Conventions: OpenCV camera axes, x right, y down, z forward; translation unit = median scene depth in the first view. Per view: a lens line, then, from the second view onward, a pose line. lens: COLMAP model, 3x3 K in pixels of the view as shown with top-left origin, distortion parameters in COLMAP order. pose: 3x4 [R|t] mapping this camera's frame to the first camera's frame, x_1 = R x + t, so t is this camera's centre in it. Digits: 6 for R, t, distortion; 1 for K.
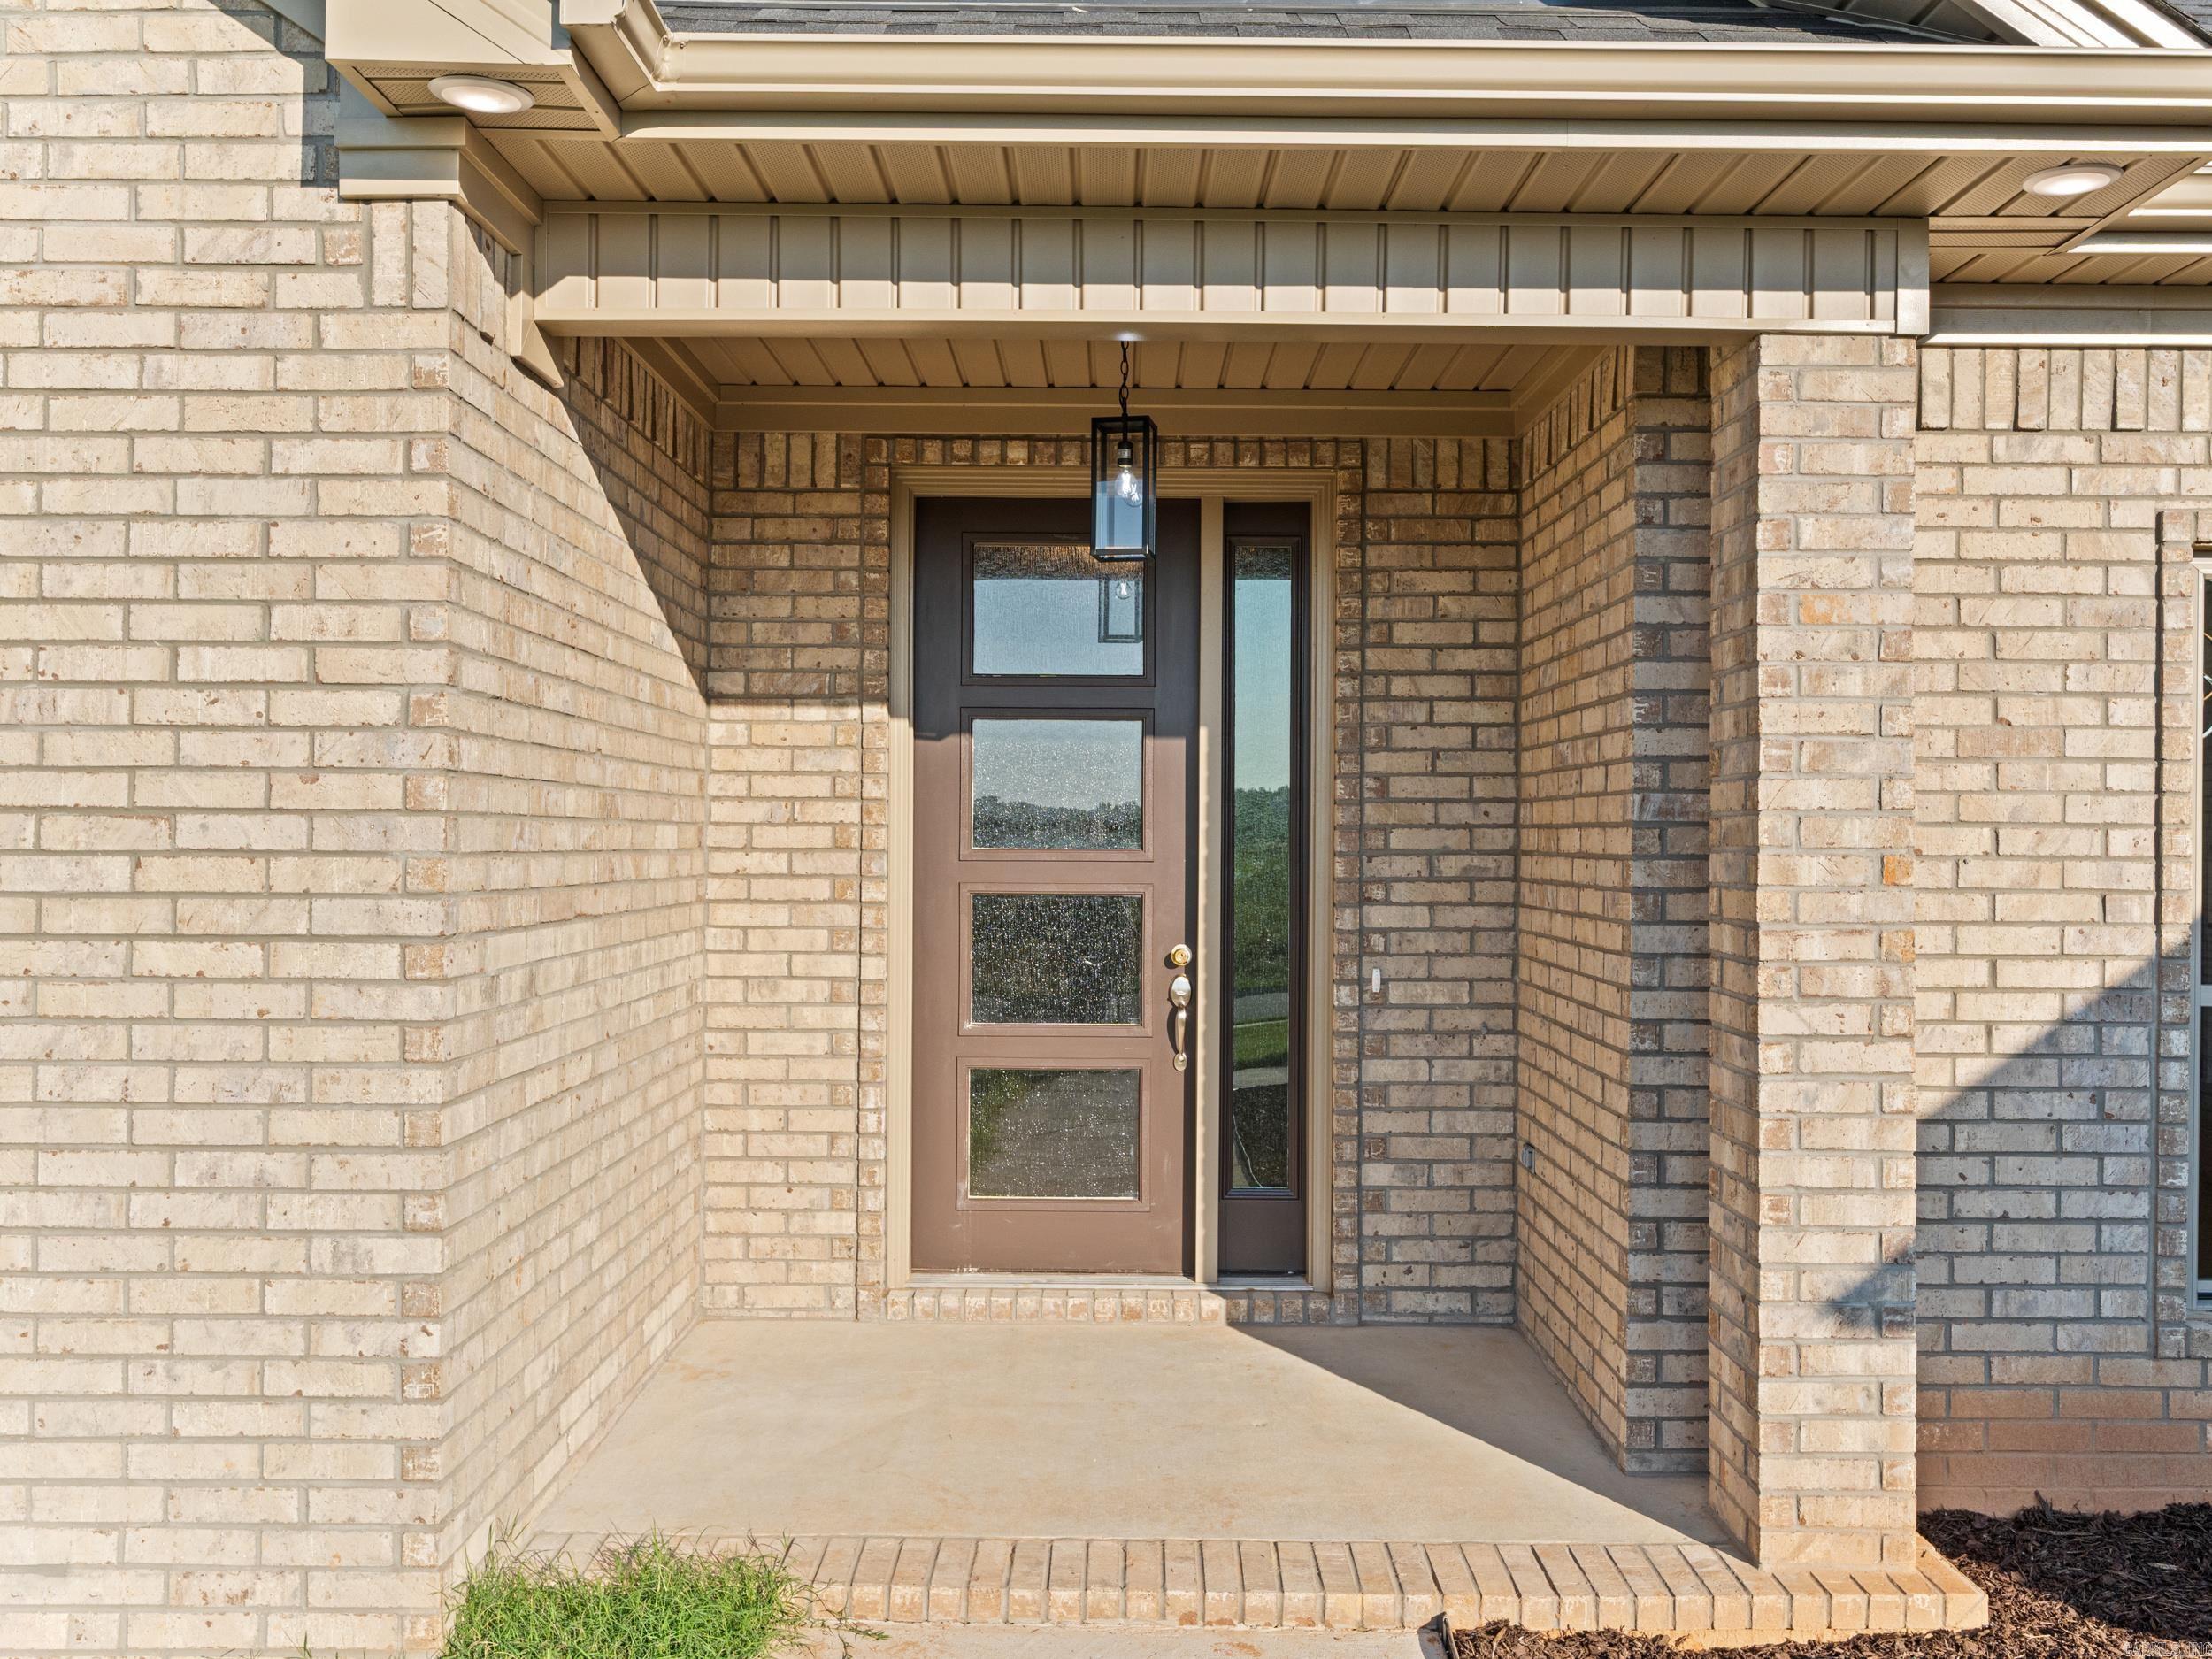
lens RADIAL K [[1928.4, 0, 1114.9], [0, 1928.4, 833.6], [0, 0, 1]] dist [0.000770, 0.015084]
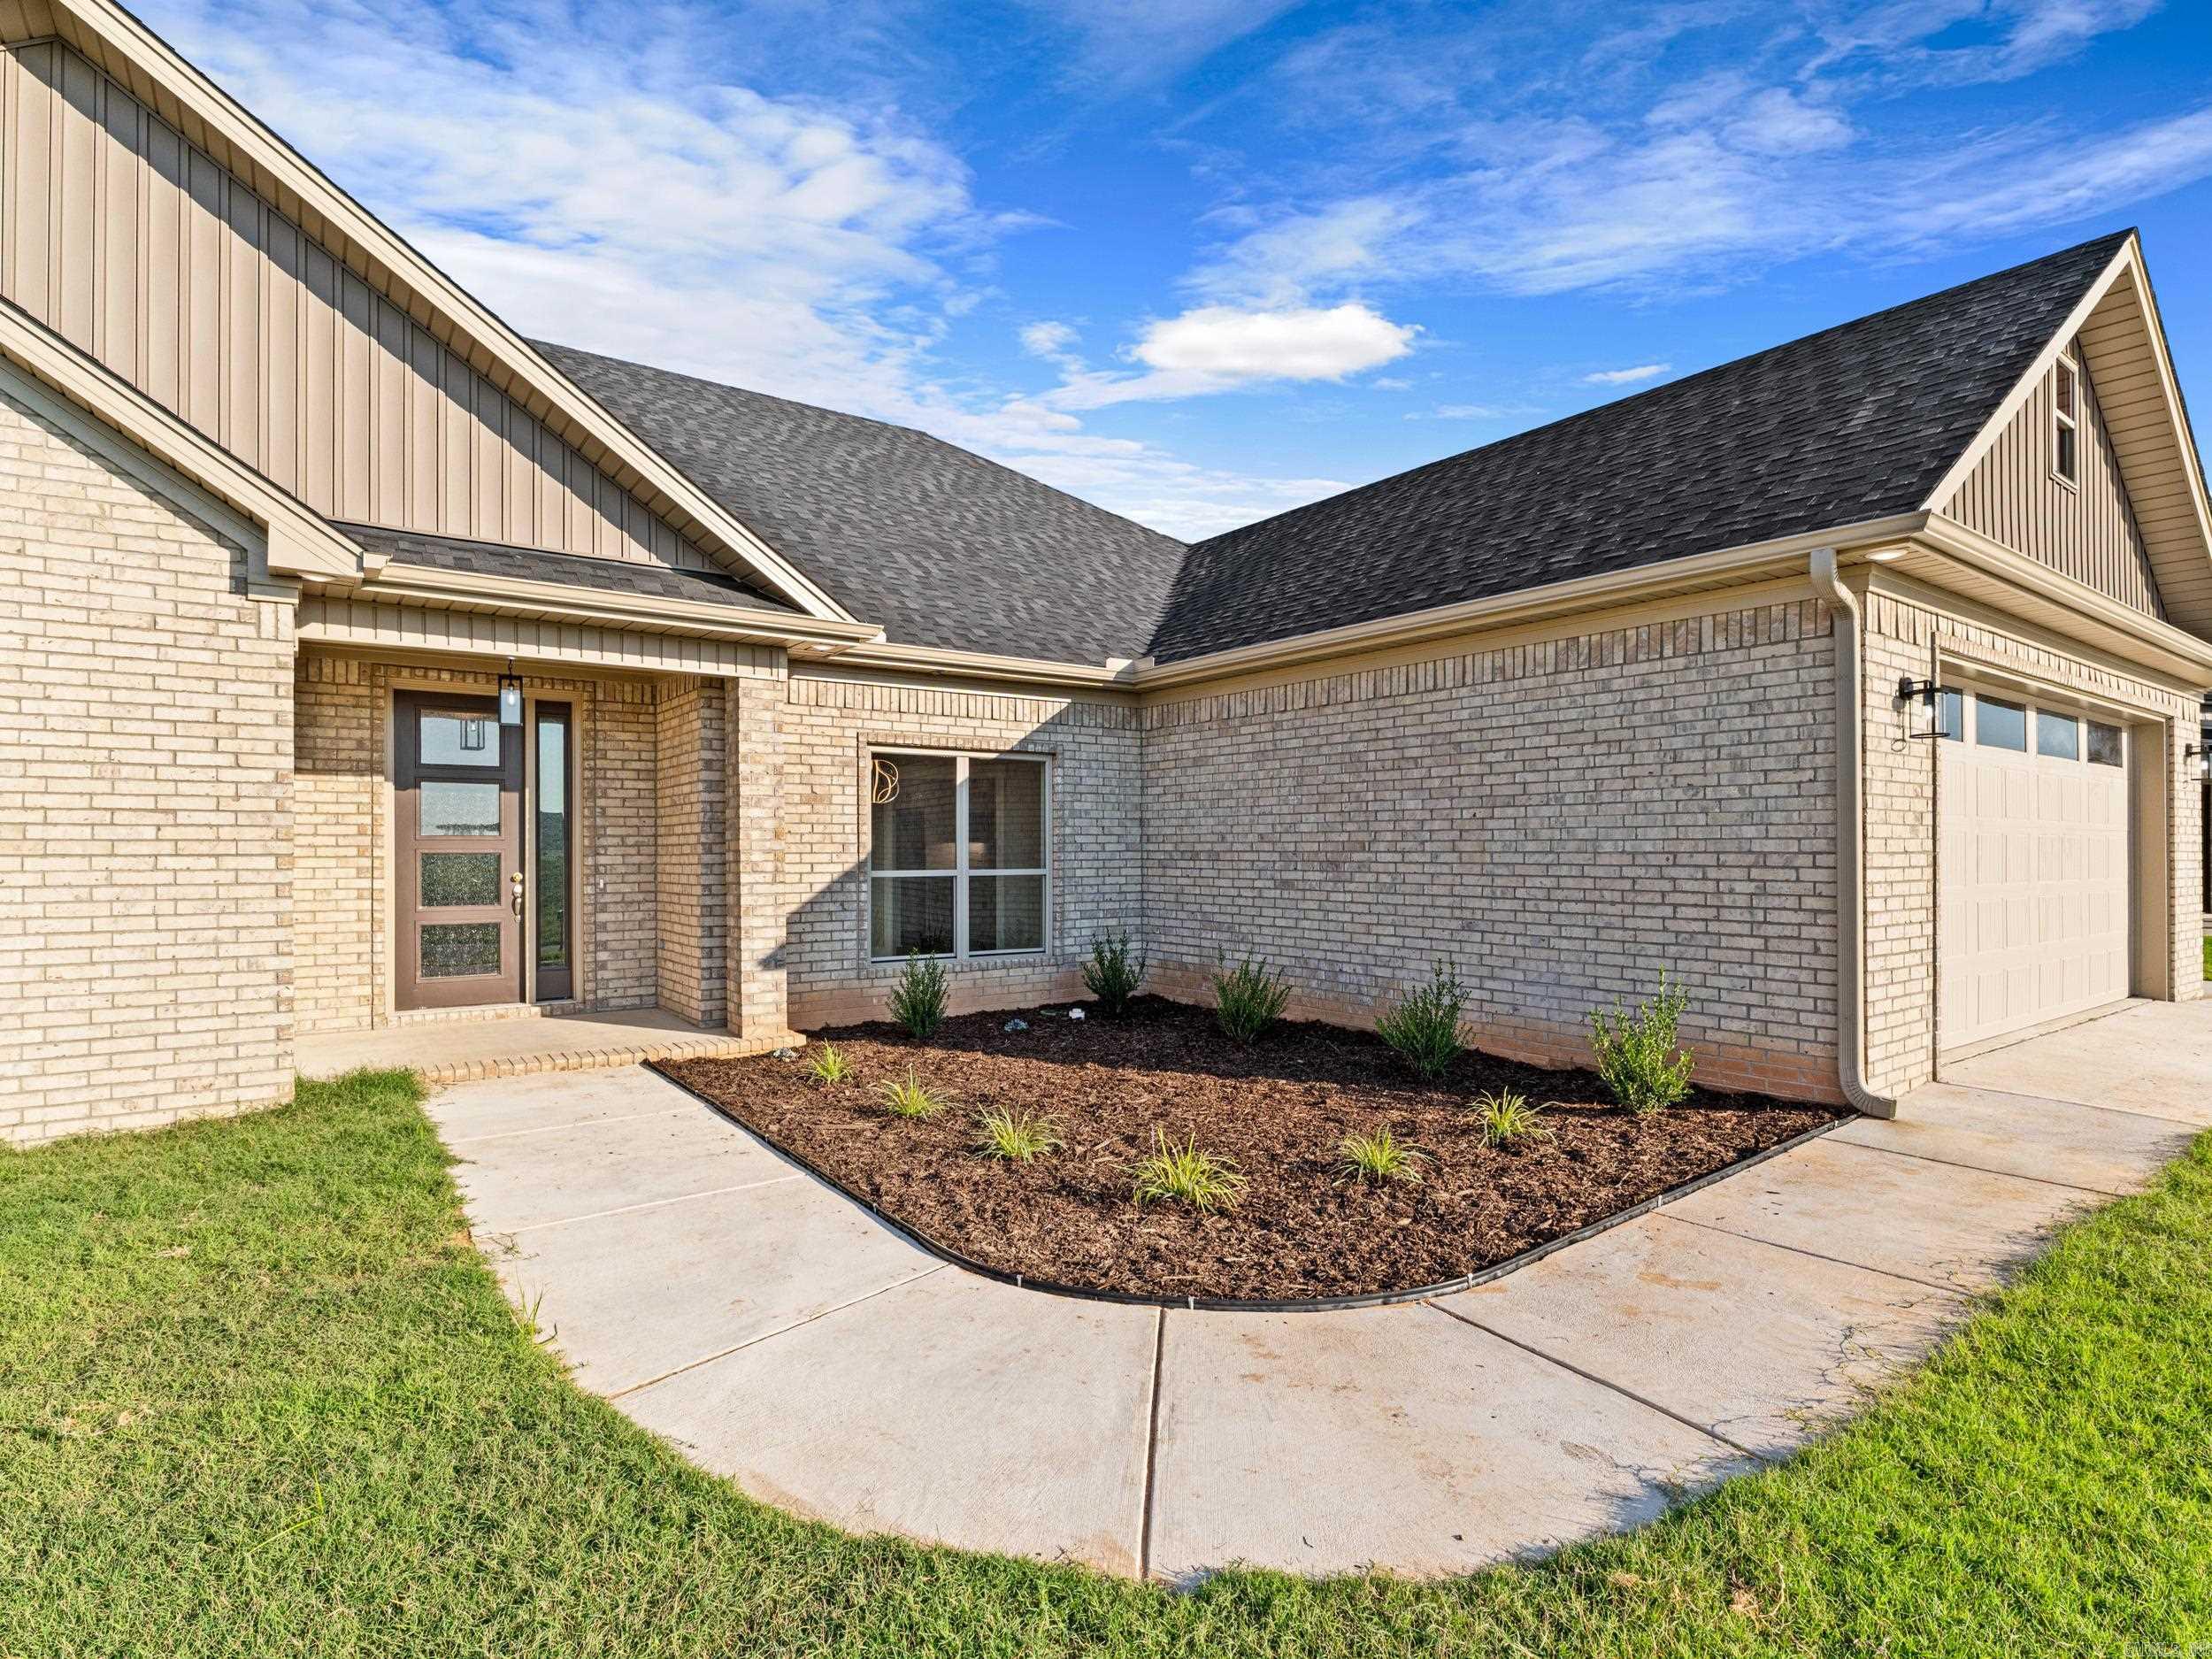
lens RADIAL K [[1129.3, 0, 1109.8], [0, 1129.3, 847.4], [0, 0, 1]] dist [-0.005712, -0.000872]
pose [[0.811392, -0.006145, 0.584470, -0.301038], [0.008917, 0.999958, -0.001867, 0.050828], [-0.584434, 0.006726, 0.811413, -0.995513]]
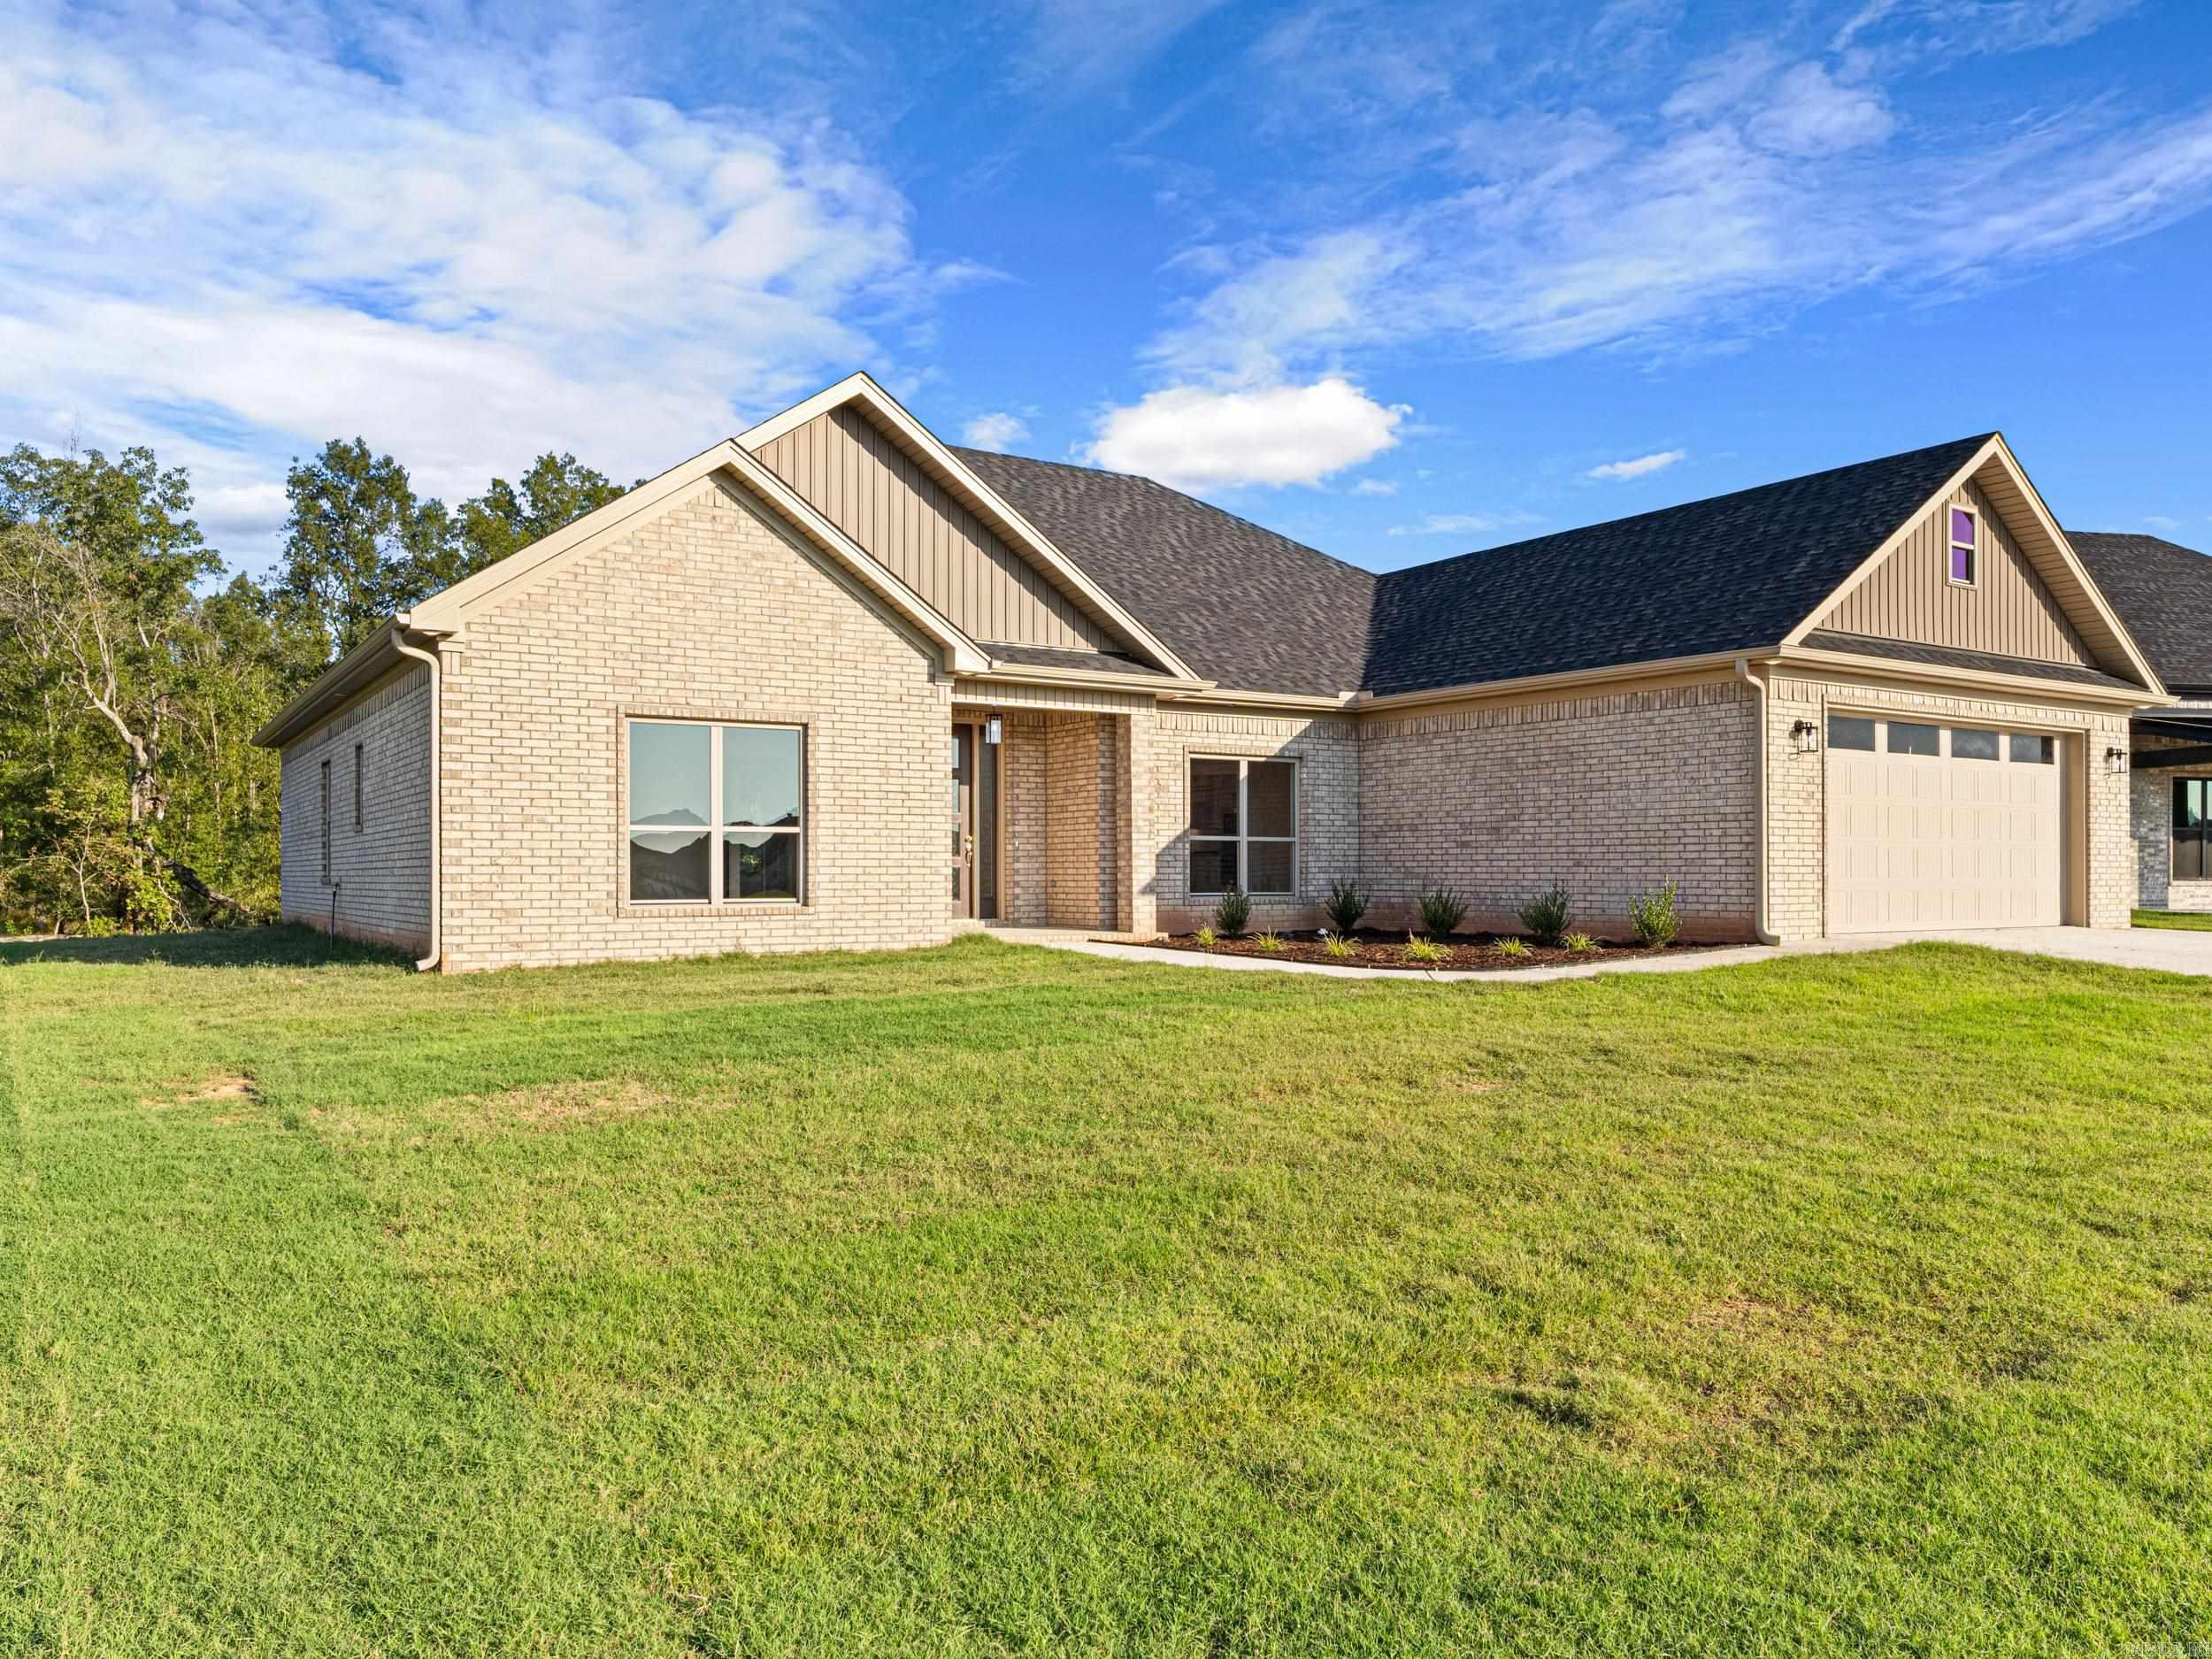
lens RADIAL K [[1549.0, 0, 1123.9], [0, 1549.0, 854.4], [0, 0, 1]] dist [0.007456, 0.000784]
pose [[0.840758, -0.000907, 0.541411, -2.132134], [0.008264, 0.999904, -0.011159, 0.200076], [-0.541348, 0.013856, 0.840684, -2.781862]]
